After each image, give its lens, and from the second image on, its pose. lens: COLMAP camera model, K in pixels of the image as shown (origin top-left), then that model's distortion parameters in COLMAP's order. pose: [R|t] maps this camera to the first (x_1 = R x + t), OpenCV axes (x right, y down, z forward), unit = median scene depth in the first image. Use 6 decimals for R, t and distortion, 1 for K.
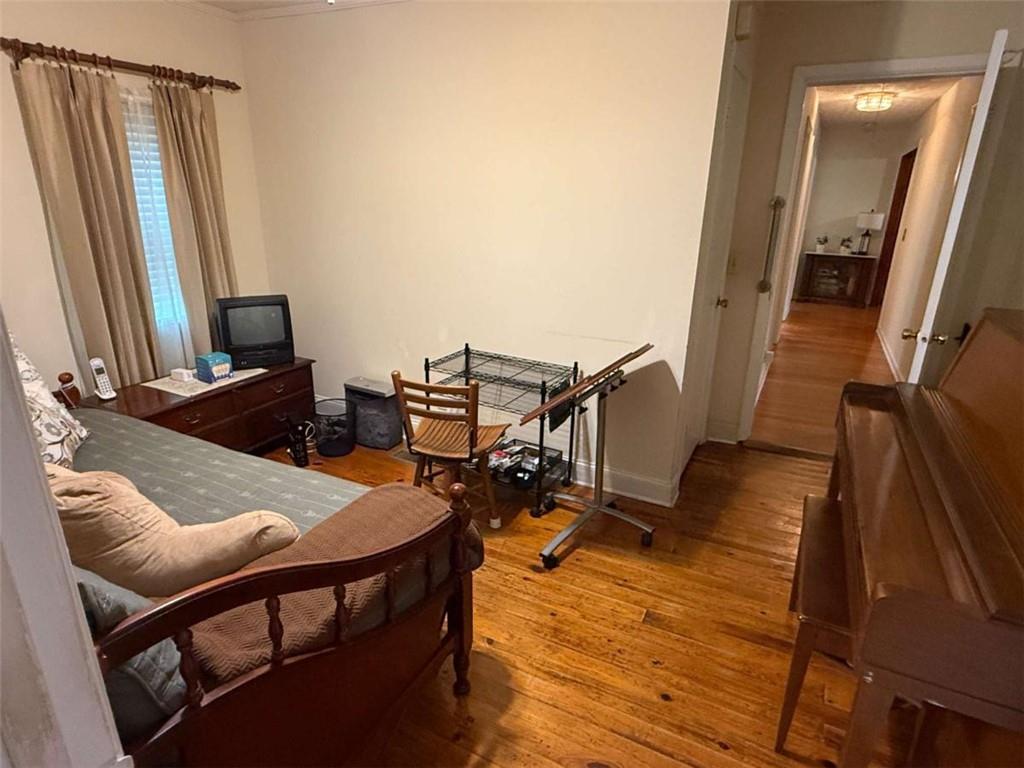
lens RADIAL K [[580.9, 0, 513.7], [0, 580.9, 385.5], [0, 0, 1]] dist [0.000555, 0.000976]
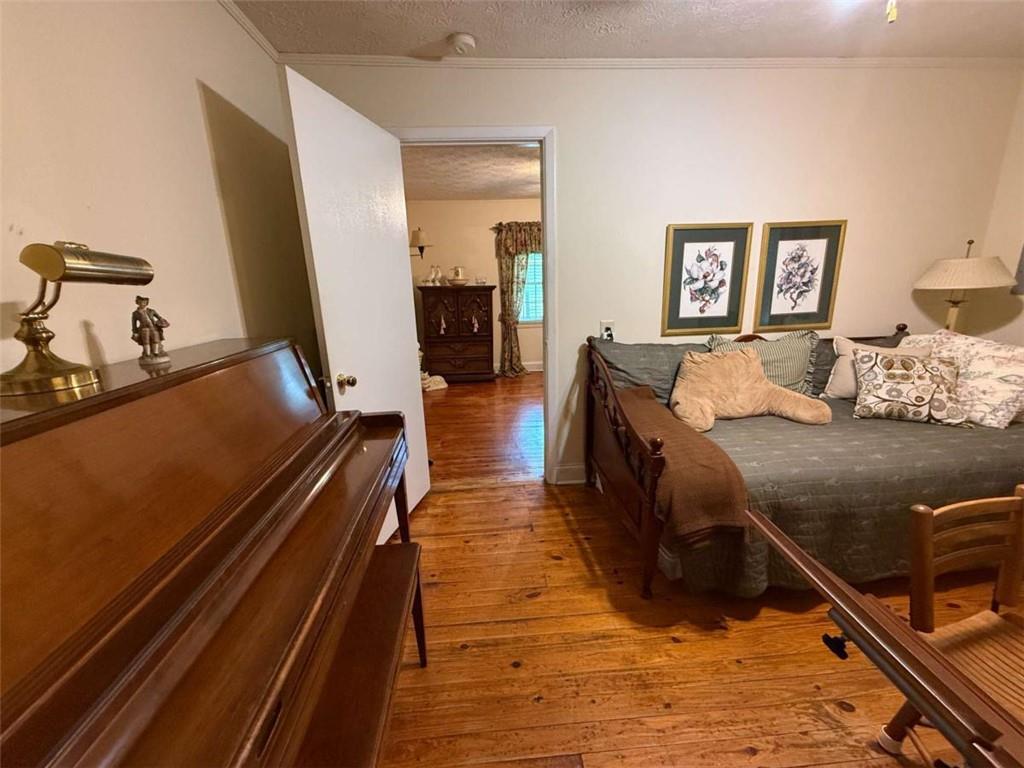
lens RADIAL K [[411.8, 0, 508.2], [0, 411.8, 386.1], [0, 0, 1]] dist [-0.001912, 0.000940]
pose [[-0.856029, 0.131222, -0.499995, 0.580673], [-0.150605, 0.861972, 0.484069, -0.300400], [0.494503, 0.489679, -0.718110, 1.252084]]
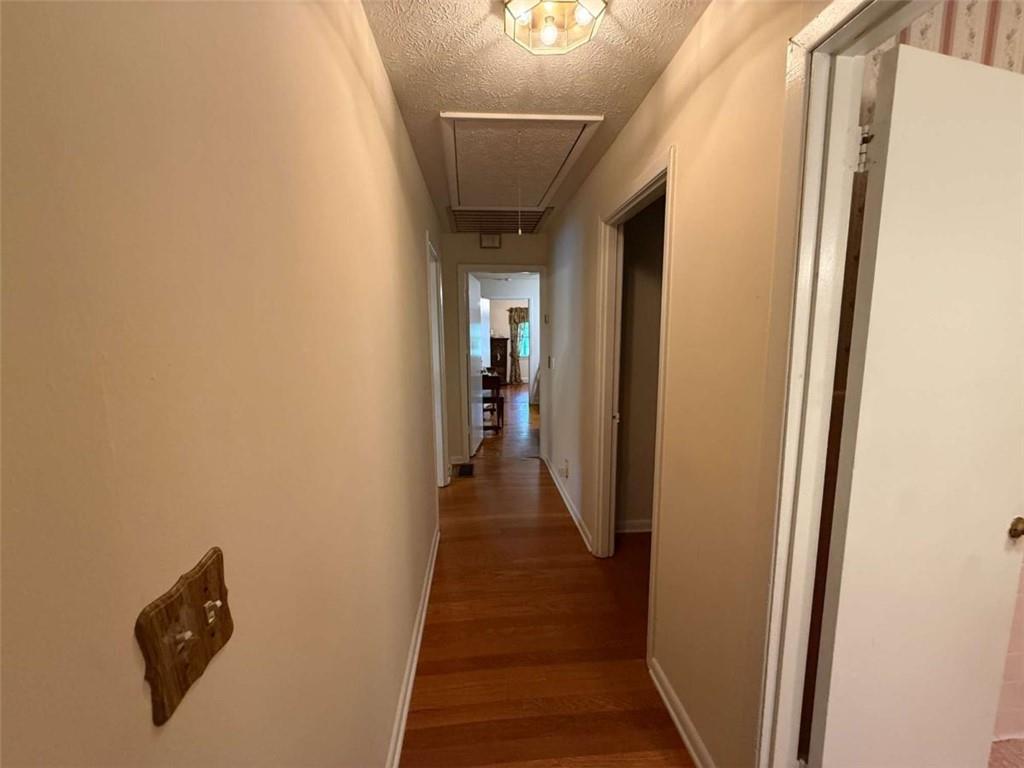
lens RADIAL K [[411.8, 0, 511.2], [0, 411.8, 383.6], [0, 0, 1]] dist [-0.001912, 0.000940]
pose [[-0.847753, 0.058308, -0.527177, 2.272623], [-0.177456, 0.905476, 0.385516, -1.204749], [0.499825, 0.420372, -0.757273, 3.586689]]
